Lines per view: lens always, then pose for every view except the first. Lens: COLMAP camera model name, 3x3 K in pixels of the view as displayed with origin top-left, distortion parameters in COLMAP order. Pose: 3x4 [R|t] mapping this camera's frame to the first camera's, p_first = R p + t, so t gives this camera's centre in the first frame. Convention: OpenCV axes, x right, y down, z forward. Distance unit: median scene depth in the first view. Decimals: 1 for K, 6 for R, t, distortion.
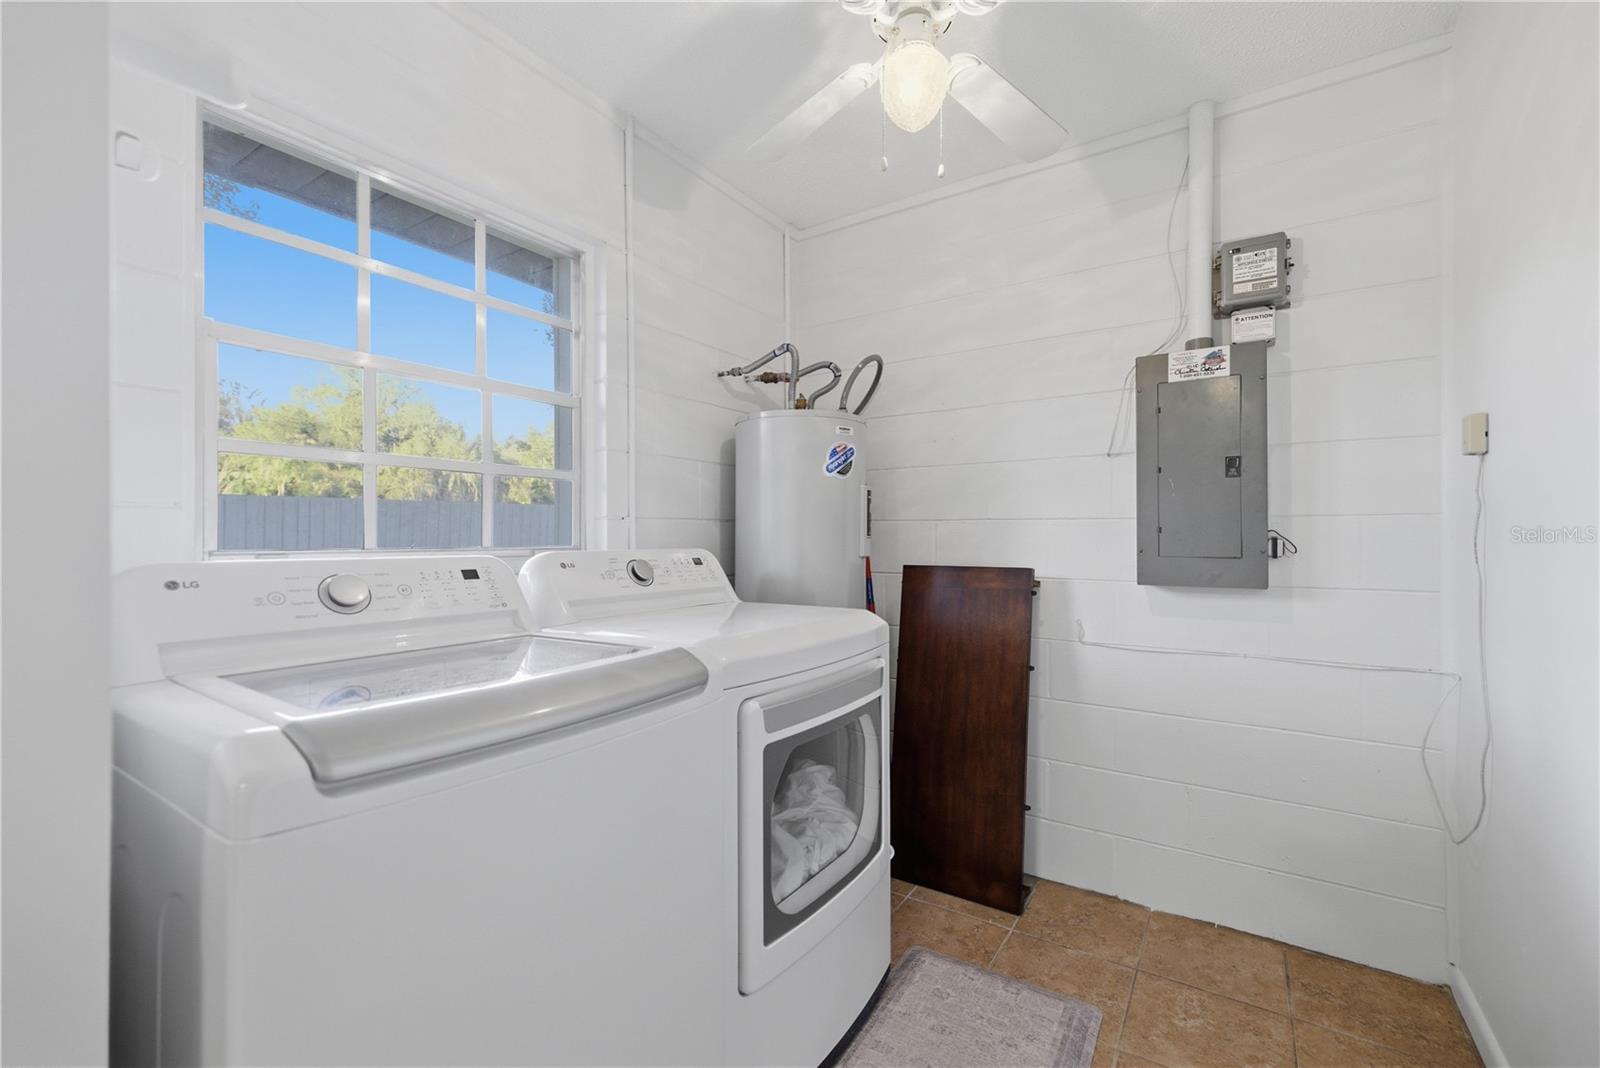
lens RADIAL K [[675.1, 0, 795.3], [0, 675.1, 528.8], [0, 0, 1]] dist [0.006444, -0.001486]
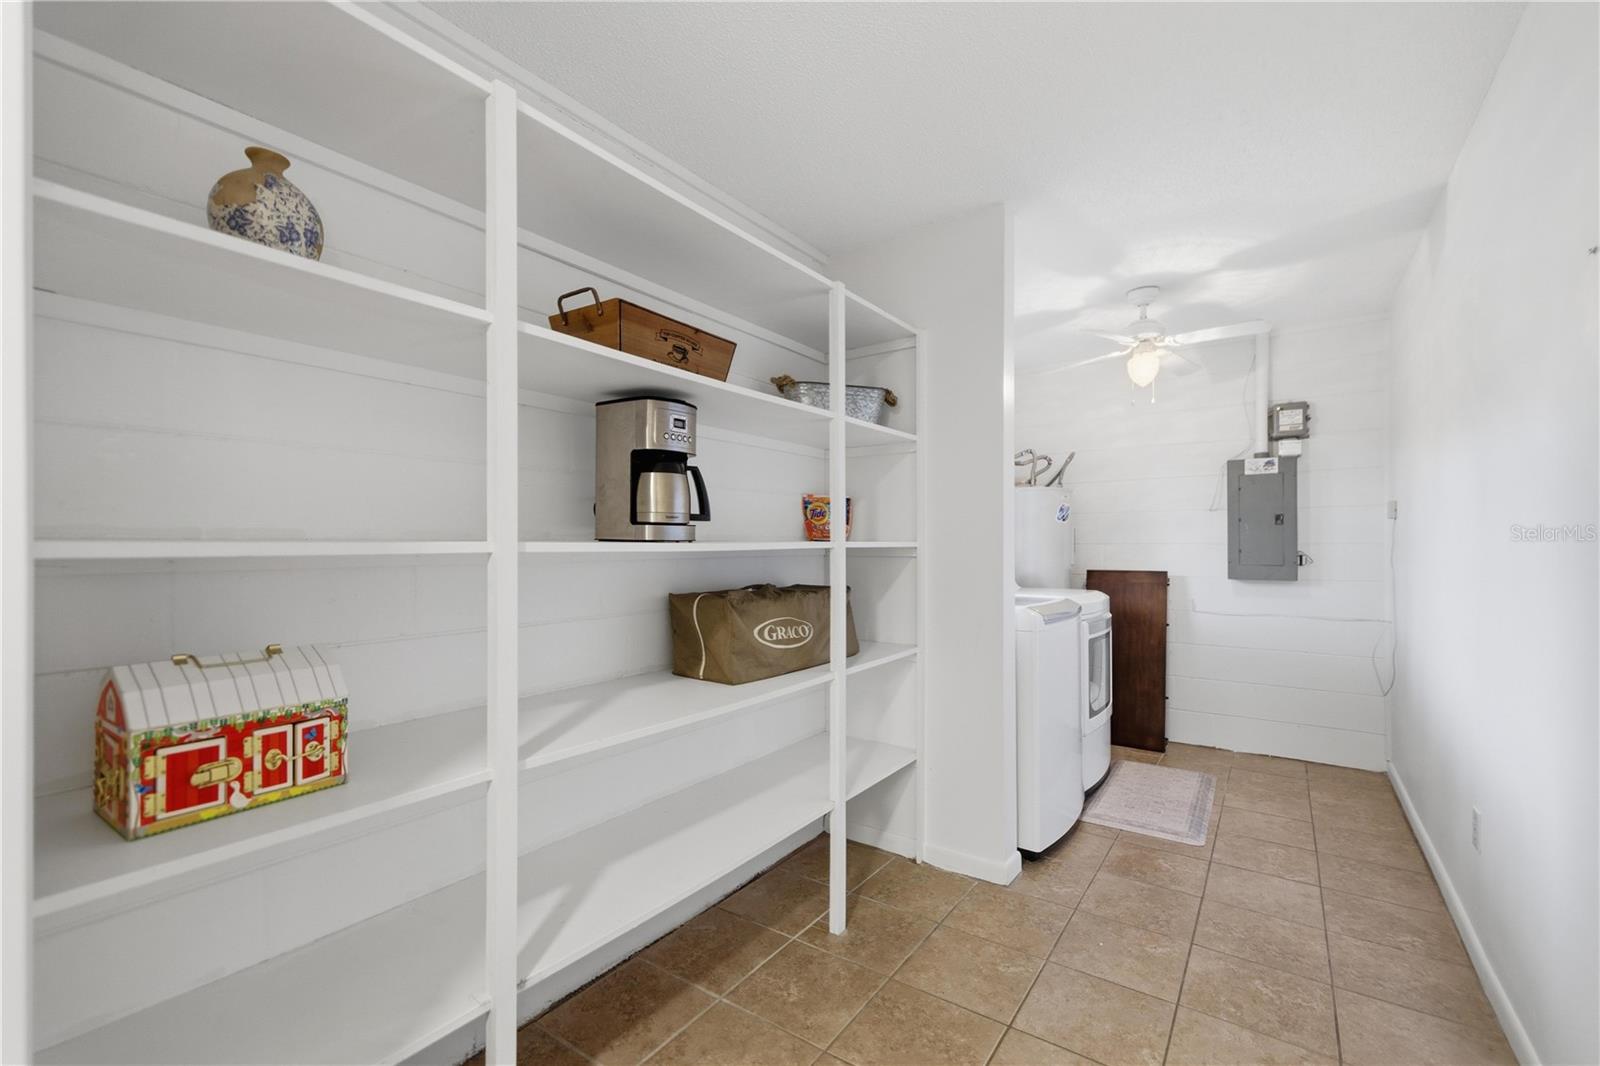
lens RADIAL K [[675.1, 0, 799.2], [0, 675.1, 541.5], [0, 0, 1]] dist [0.006444, -0.001486]
pose [[0.999245, -0.001538, -0.038821, -0.657432], [0.001637, 0.999996, 0.002510, -0.032698], [0.038817, -0.002571, 0.999243, -0.998959]]
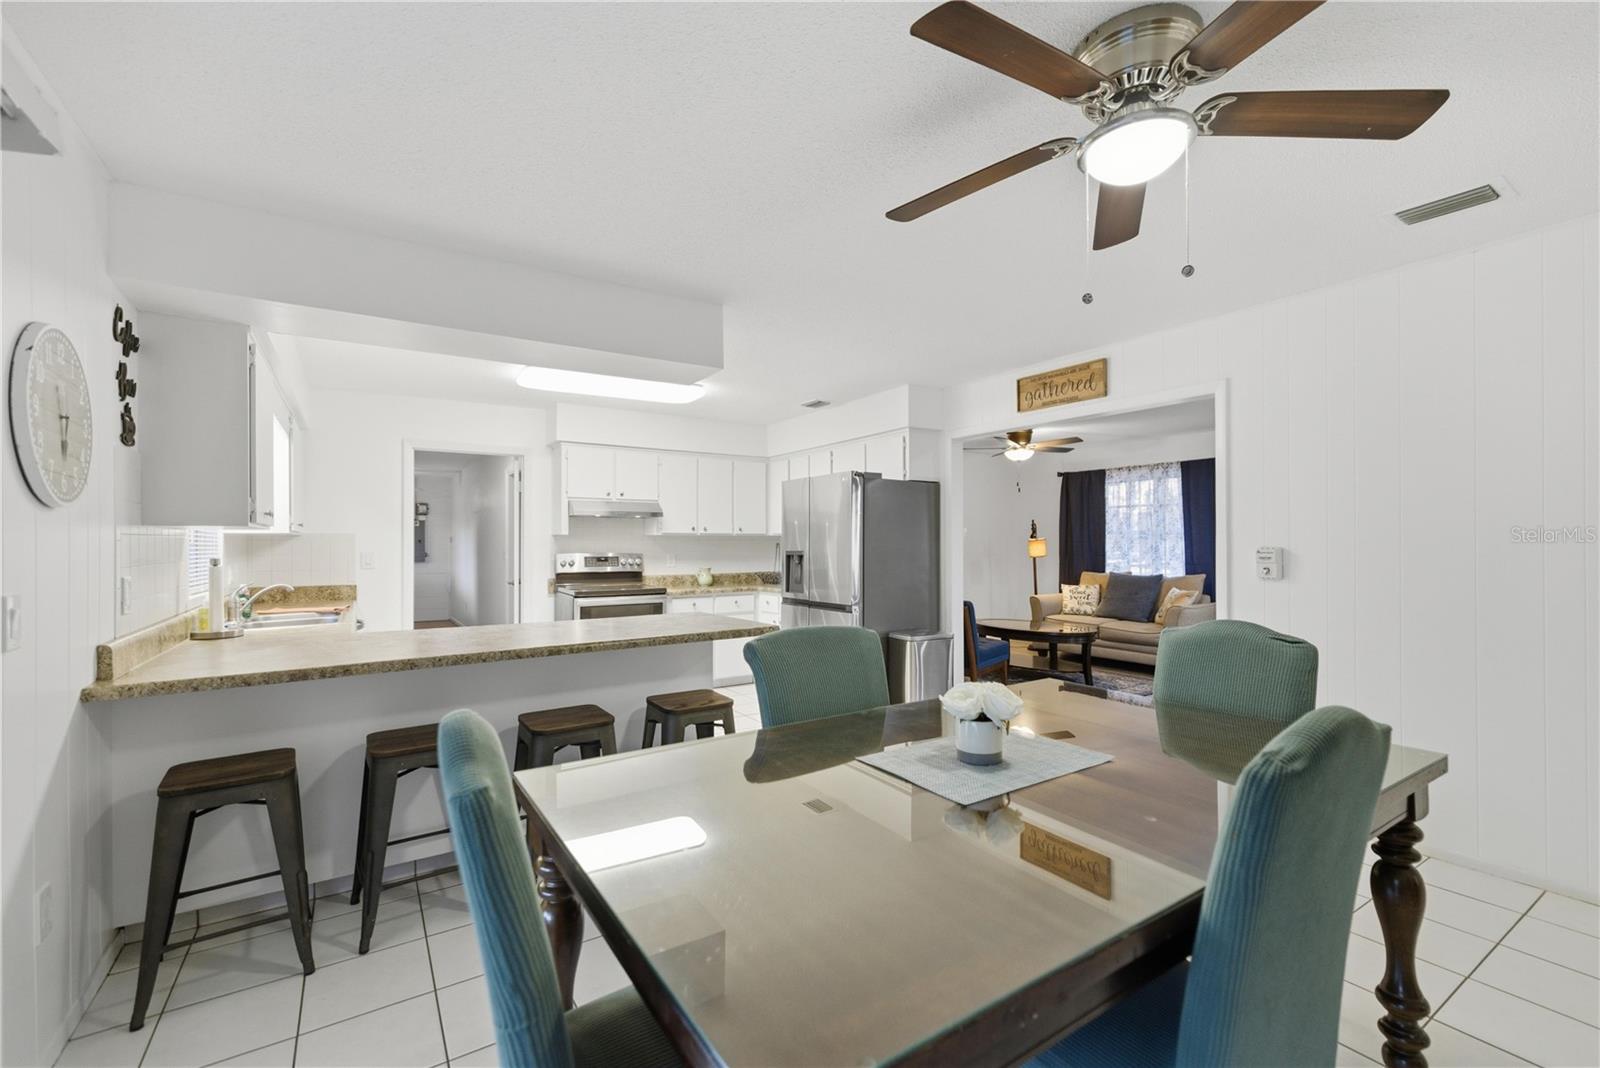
lens RADIAL K [[675.1, 0, 806.0], [0, 675.1, 539.4], [0, 0, 1]] dist [0.006444, -0.001486]
pose [[0.392869, 0.000629, 0.919594, -3.450831], [-0.001507, 0.999999, -0.000040, -0.109044], [-0.919593, -0.001370, 0.392870, -4.416461]]
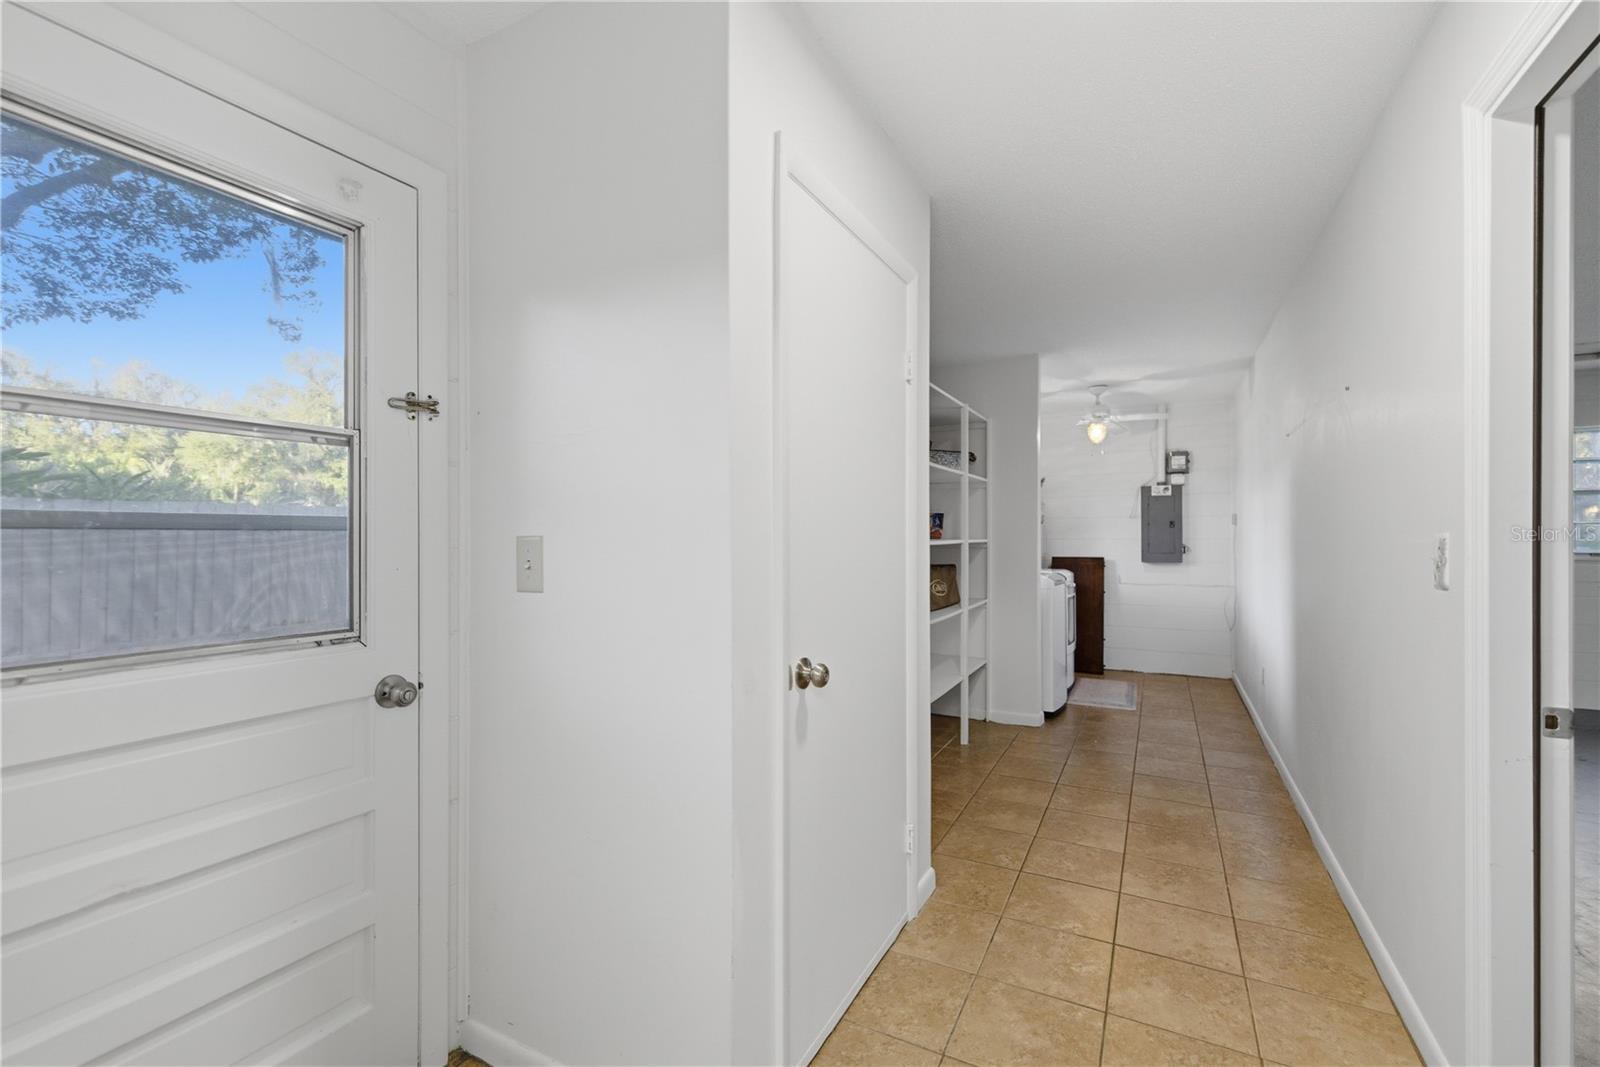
lens RADIAL K [[675.1, 0, 808.0], [0, 675.1, 539.5], [0, 0, 1]] dist [0.006444, -0.001486]
pose [[0.995080, -0.004156, 0.098983, -1.310891], [0.003508, 0.999971, 0.006717, -0.045208], [-0.099008, -0.006337, 0.995066, -1.906899]]
